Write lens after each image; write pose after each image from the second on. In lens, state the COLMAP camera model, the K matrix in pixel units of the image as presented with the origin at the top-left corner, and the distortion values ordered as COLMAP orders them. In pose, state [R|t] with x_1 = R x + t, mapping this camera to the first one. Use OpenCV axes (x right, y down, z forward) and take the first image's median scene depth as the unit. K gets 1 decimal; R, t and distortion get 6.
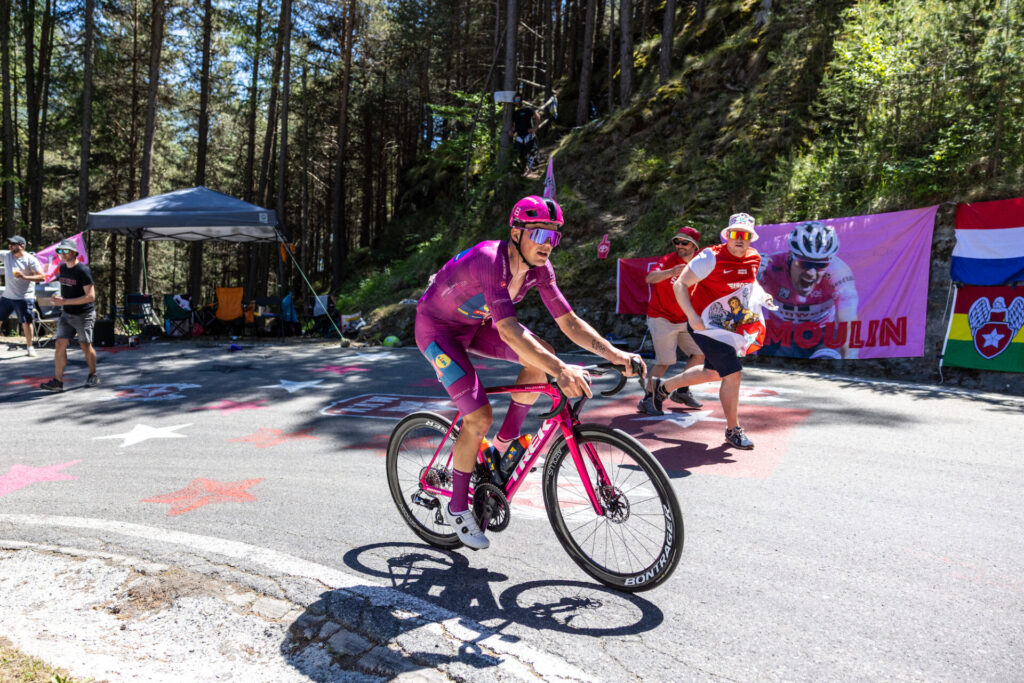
lens RADIAL K [[733.1, 0, 447.0], [0, 733.1, 313.6], [0, 0, 1]] dist [0.006248, 0.006659]
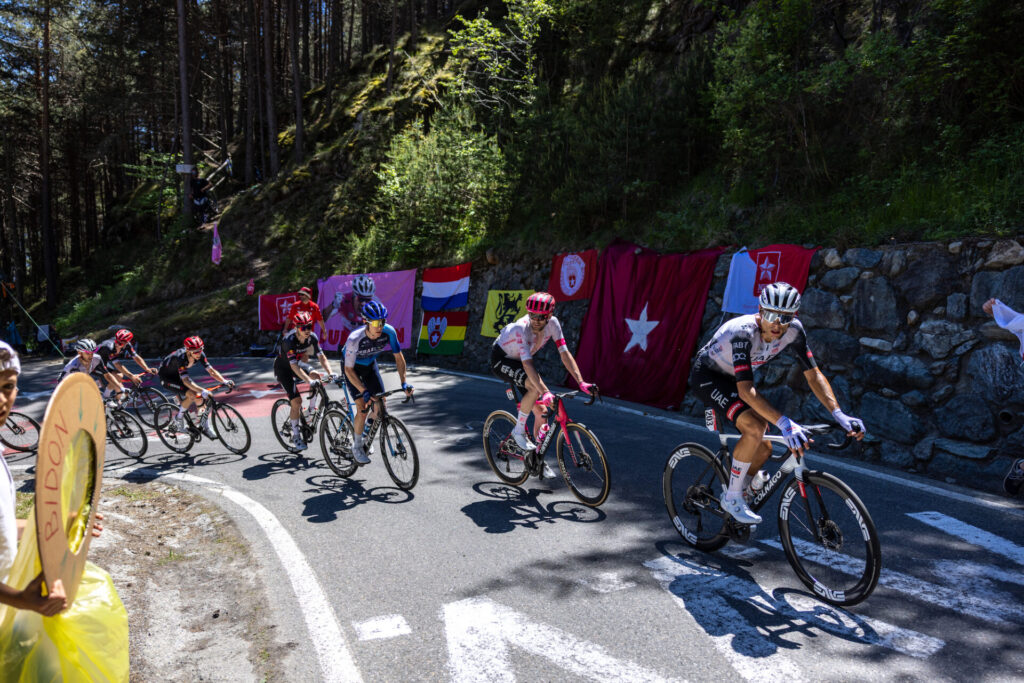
lens RADIAL K [[718.5, 0, 484.3], [0, 718.5, 302.0], [0, 0, 1]] dist [-0.019360, 0.005567]
pose [[0.914892, -0.055524, 0.399861, 0.052308], [0.045943, 0.998382, 0.033514, -0.082823], [-0.401075, -0.012291, 0.915963, -0.575931]]
